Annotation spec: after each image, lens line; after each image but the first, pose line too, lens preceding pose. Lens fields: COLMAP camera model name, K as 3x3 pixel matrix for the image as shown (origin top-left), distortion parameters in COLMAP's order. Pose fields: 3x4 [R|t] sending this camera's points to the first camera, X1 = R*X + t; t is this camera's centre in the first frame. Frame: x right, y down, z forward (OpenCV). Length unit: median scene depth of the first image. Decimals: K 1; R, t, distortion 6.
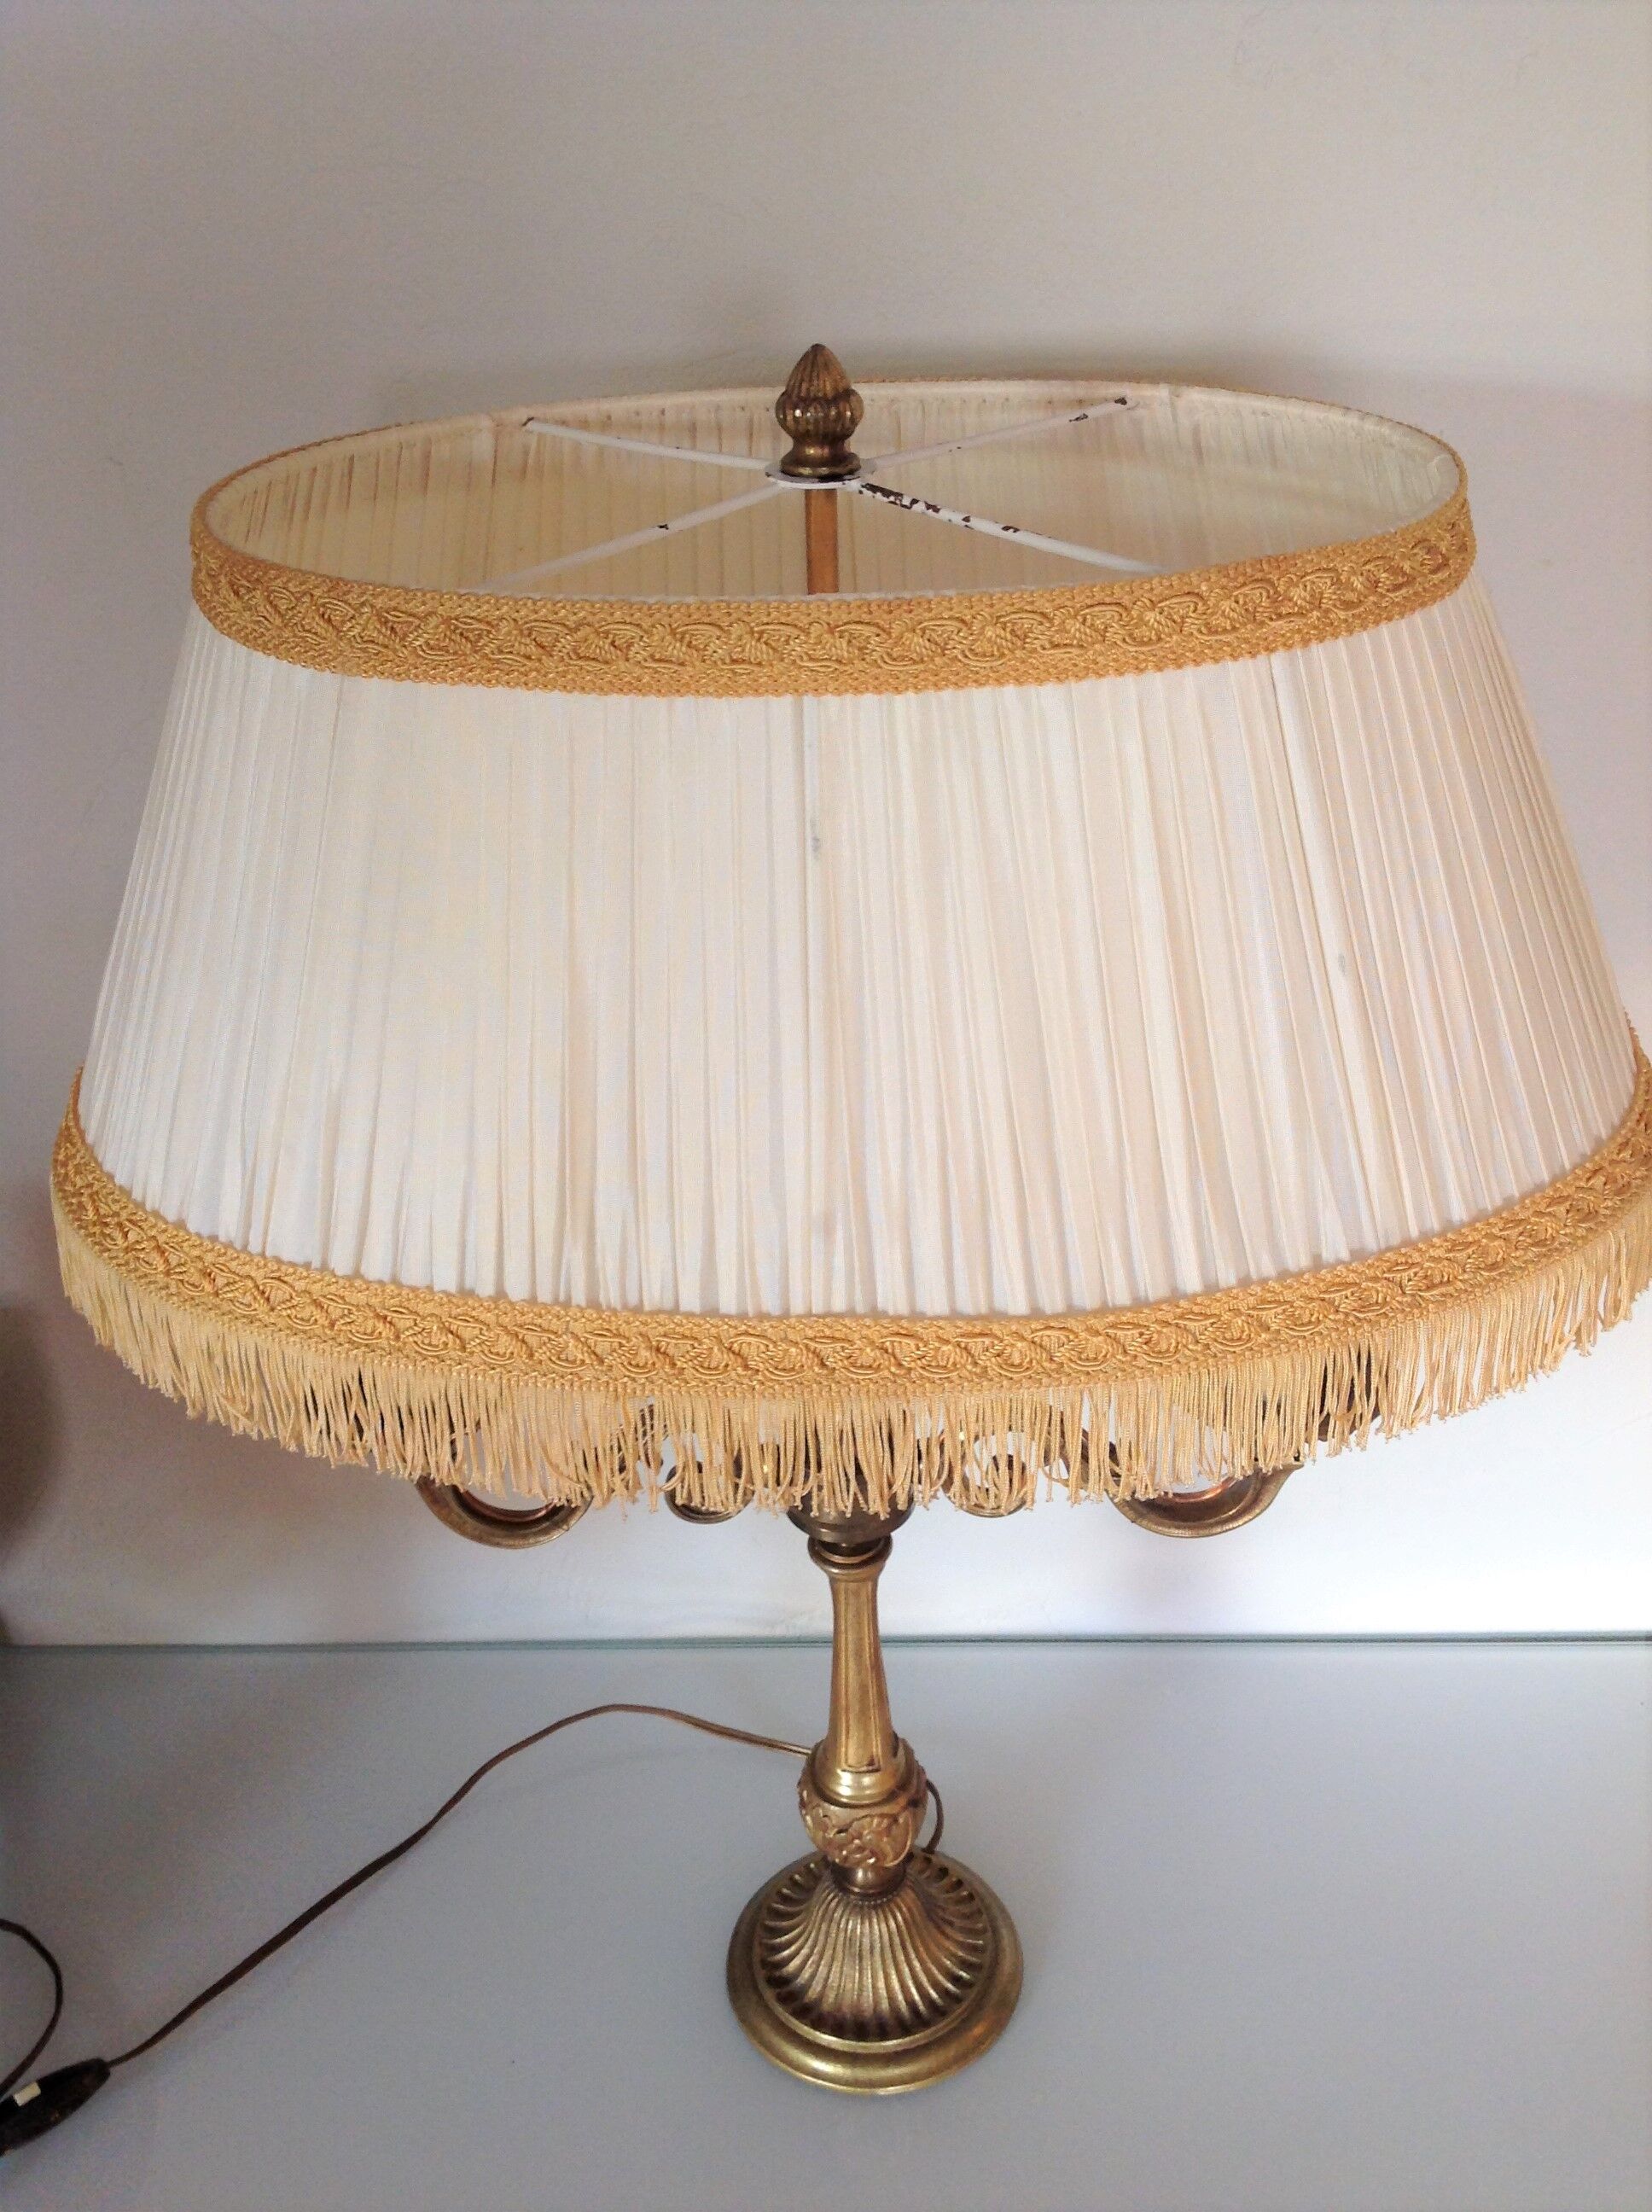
lens RADIAL K [[2102.5, 0, 846.8], [0, 2102.5, 1144.6], [0, 0, 1]] dist [0.060271, 0.000000]
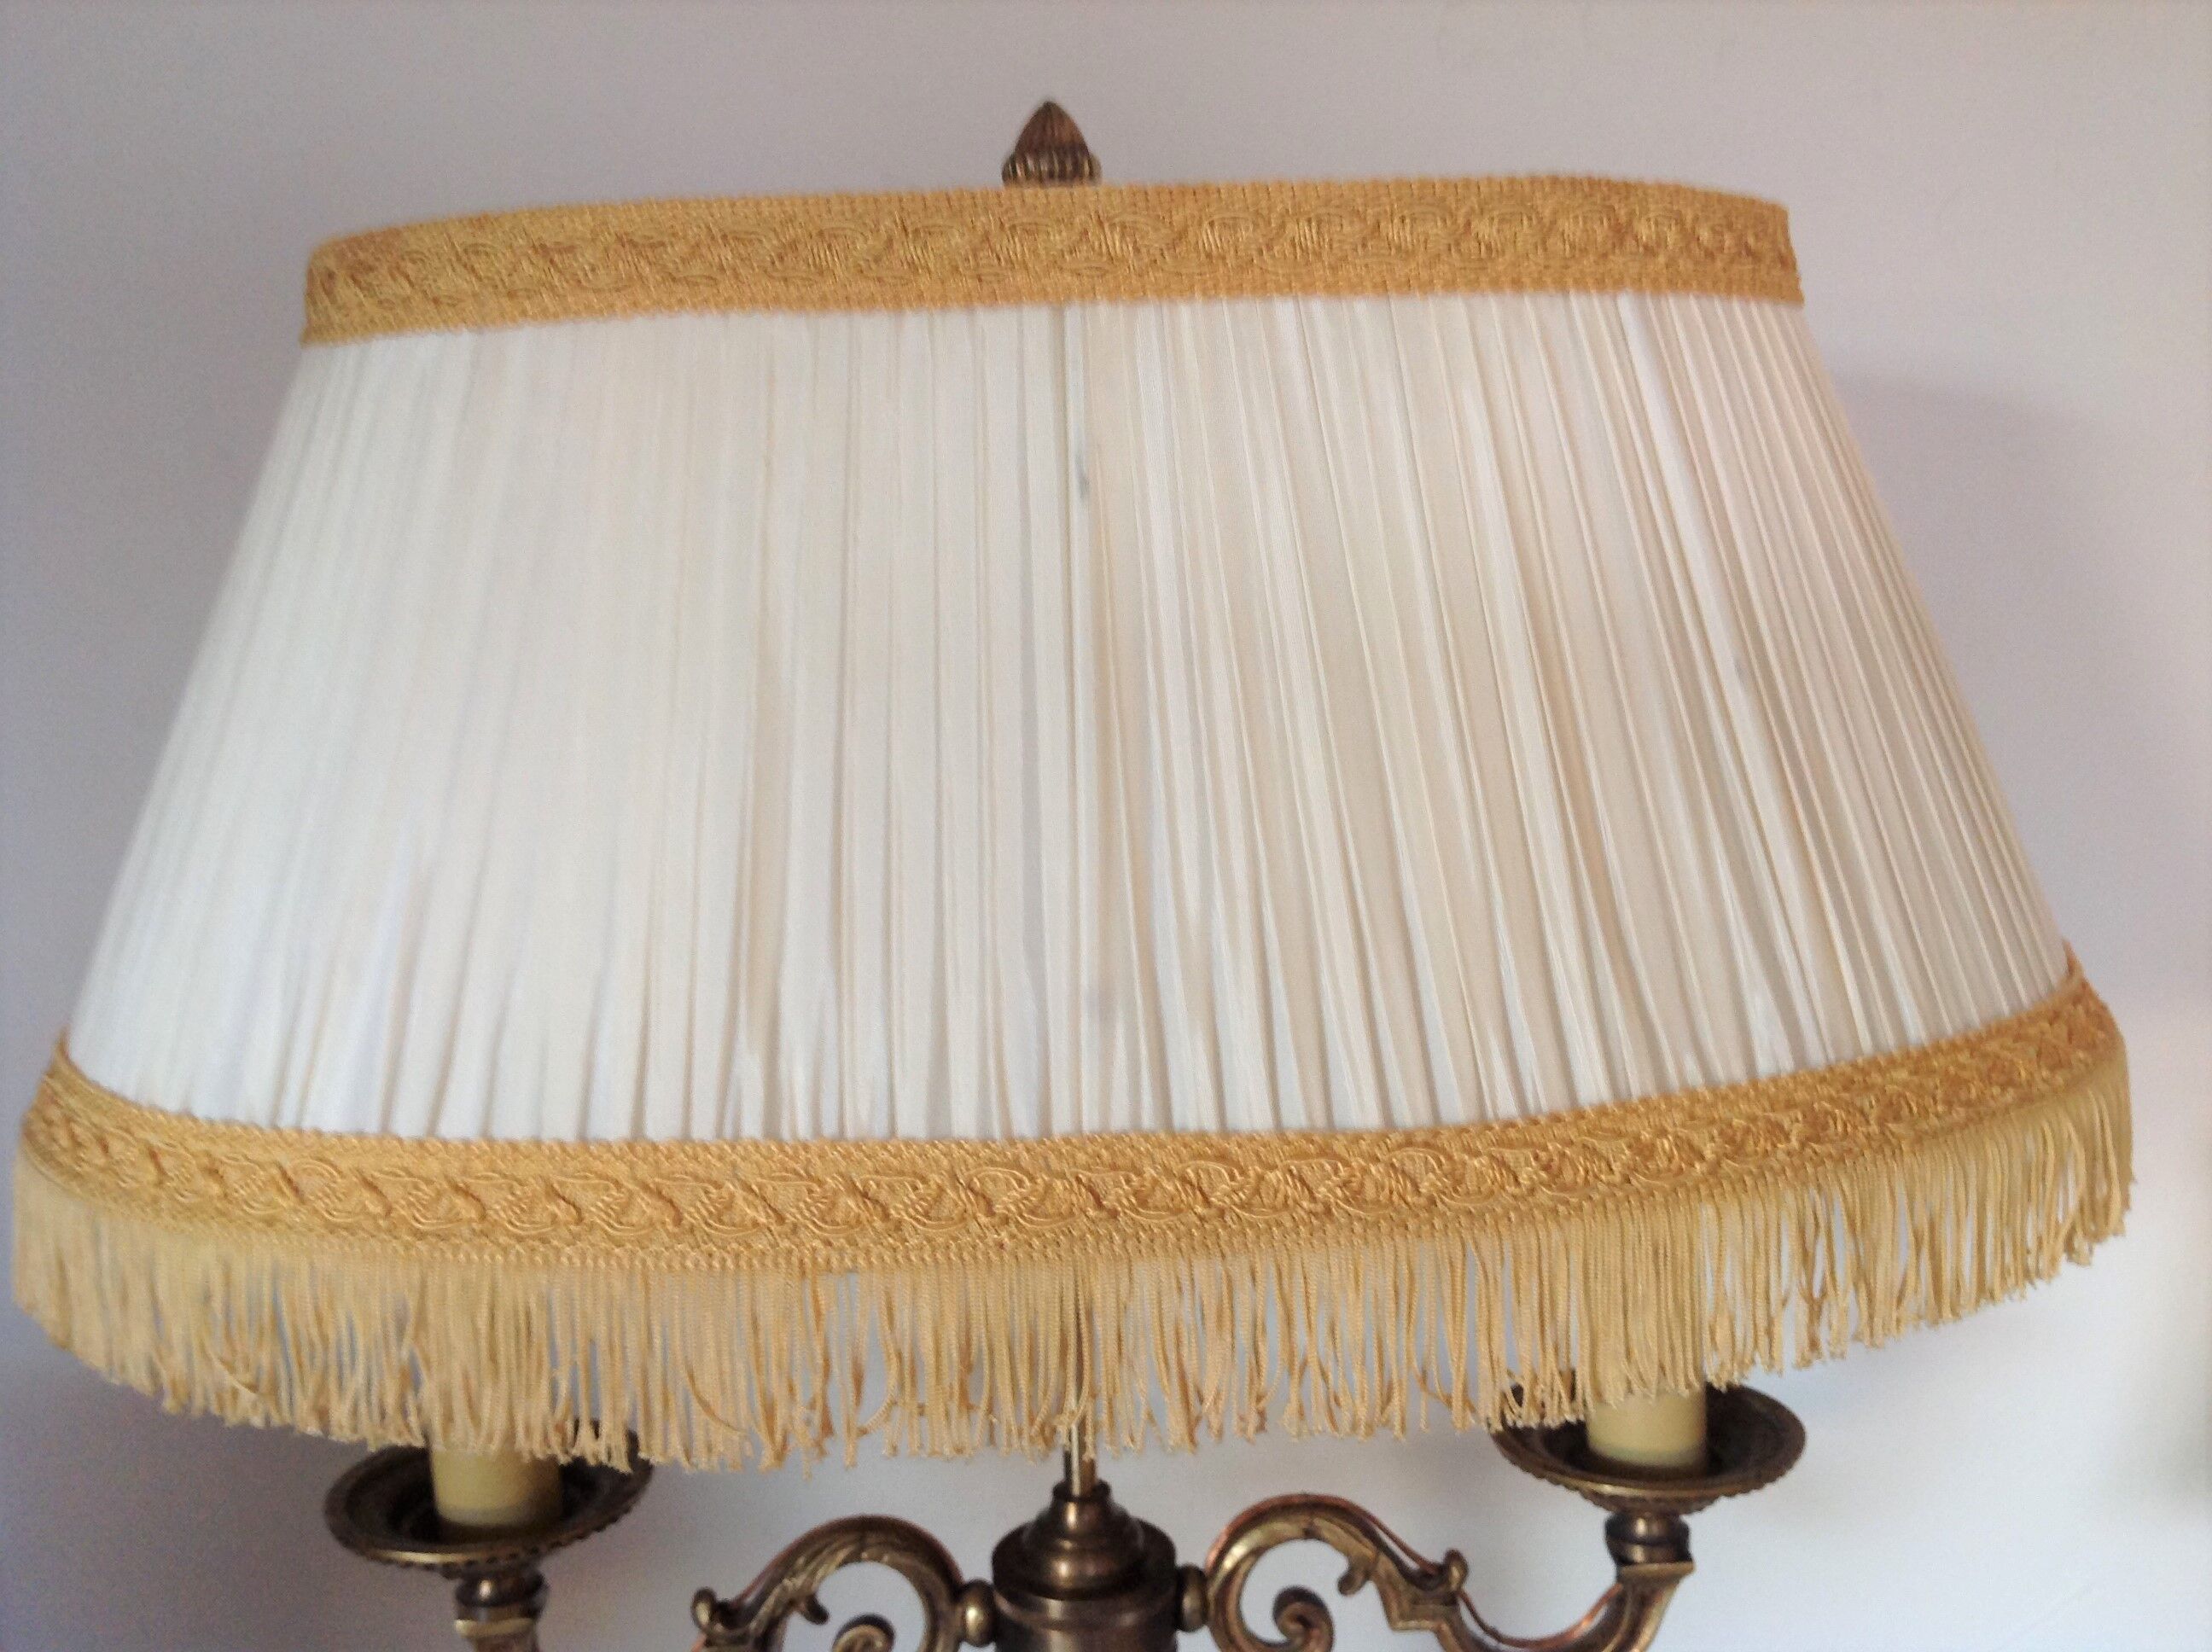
lens RADIAL K [[2102.5, 0, 1132.7], [0, 2102.5, 856.6], [0, 0, 1]] dist [0.060271, 0.000000]
pose [[0.996561, -0.009260, 0.082346, -0.056902], [0.040232, 0.922823, -0.383118, 0.264607], [-0.072443, 0.385114, 0.920021, 0.299854]]
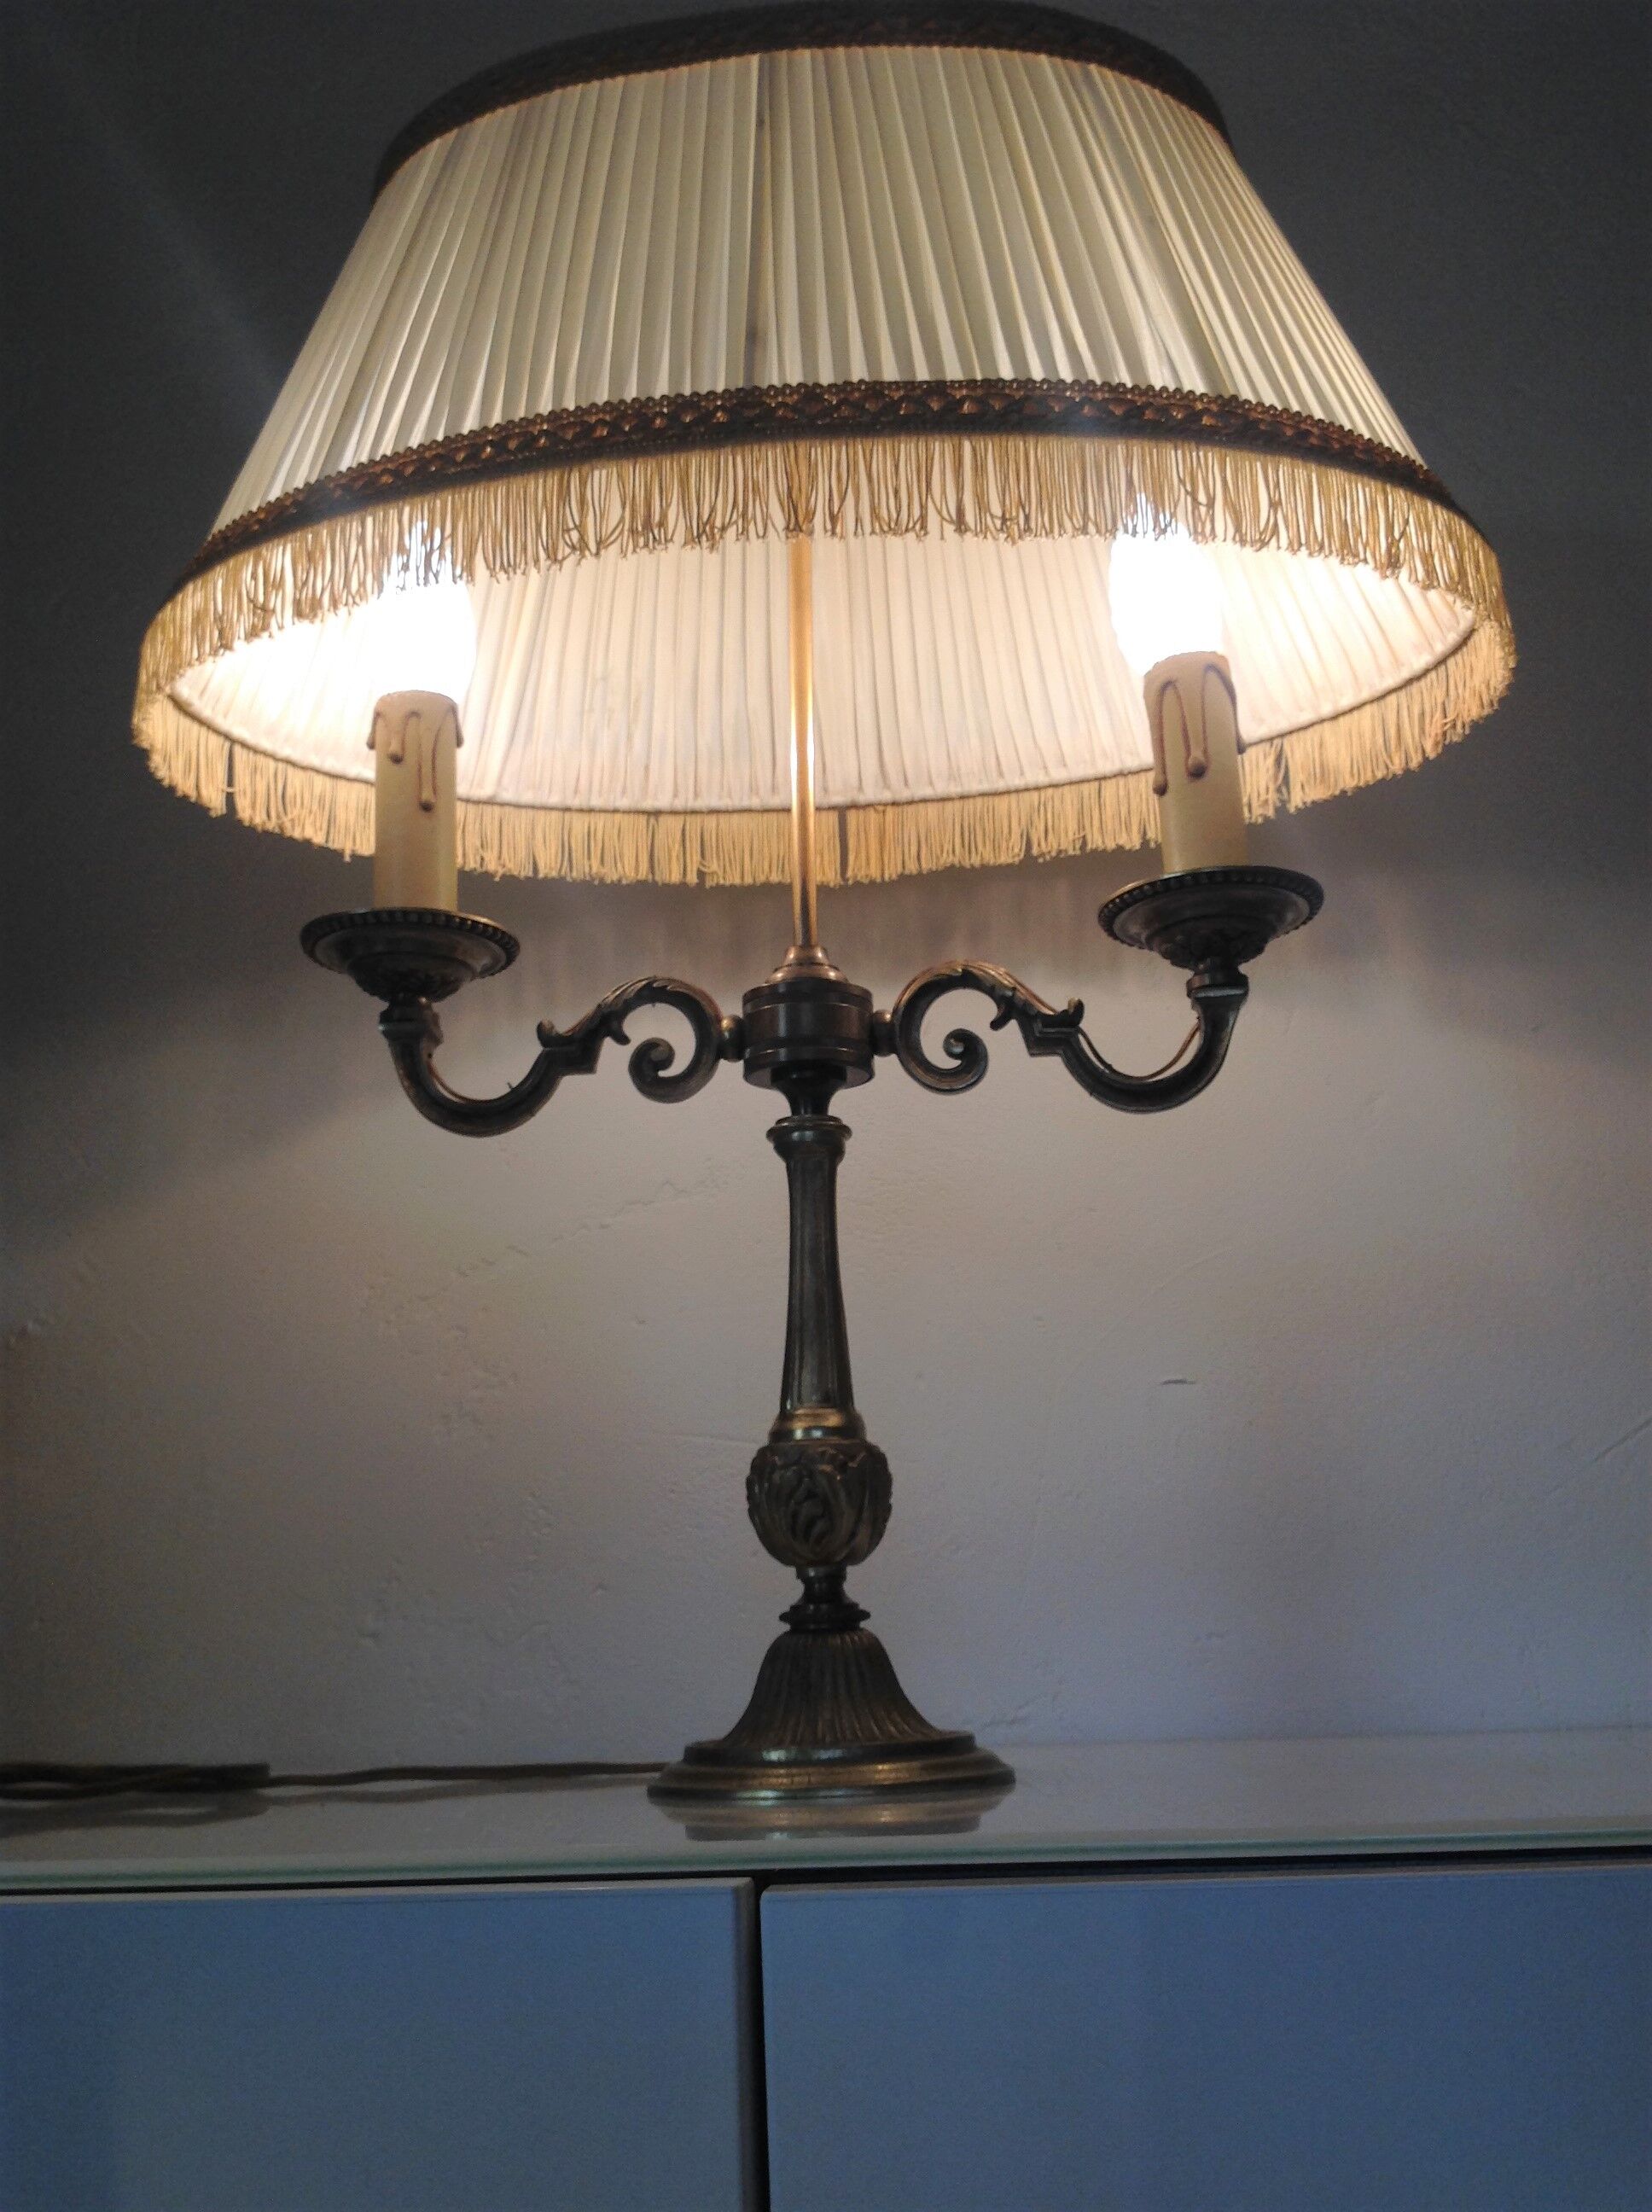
lens RADIAL K [[2102.5, 0, 892.7], [0, 2102.5, 1137.4], [0, 0, 1]] dist [0.060271, 0.000000]
pose [[0.997967, -0.012123, -0.062562, 0.143523], [-0.034211, 0.726342, -0.686481, 1.219026], [0.053764, 0.687226, 0.724451, 0.400198]]
